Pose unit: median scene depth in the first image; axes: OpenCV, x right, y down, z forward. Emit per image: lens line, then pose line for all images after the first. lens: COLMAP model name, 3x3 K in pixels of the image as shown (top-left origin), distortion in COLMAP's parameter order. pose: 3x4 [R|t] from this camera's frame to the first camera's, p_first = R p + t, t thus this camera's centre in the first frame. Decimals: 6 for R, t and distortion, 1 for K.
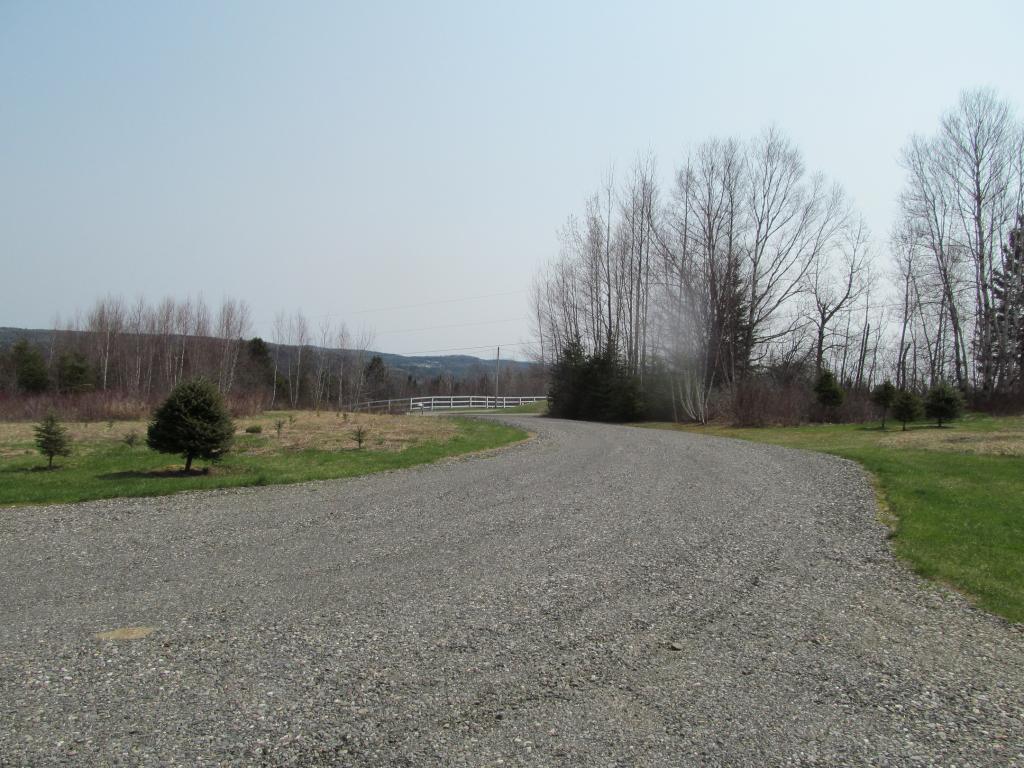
lens RADIAL K [[843.4, 0, 512.0], [0, 843.4, 384.0], [0, 0, 1]] dist [-0.029674, 0.012971]
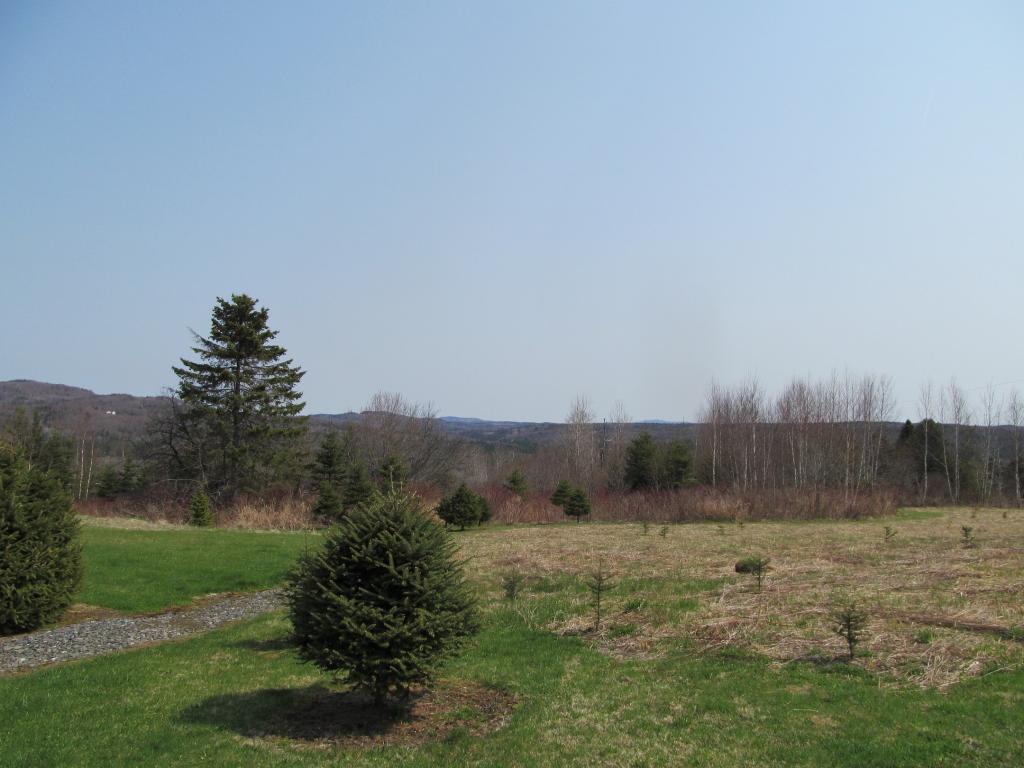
lens RADIAL K [[855.1, 0, 508.2], [0, 855.1, 370.5], [0, 0, 1]] dist [-0.062210, 0.030825]
pose [[0.716195, -0.099496, -0.690771, -0.000447], [0.017032, 0.991983, -0.125222, -0.003238], [0.697692, 0.077918, 0.712148, 0.133470]]
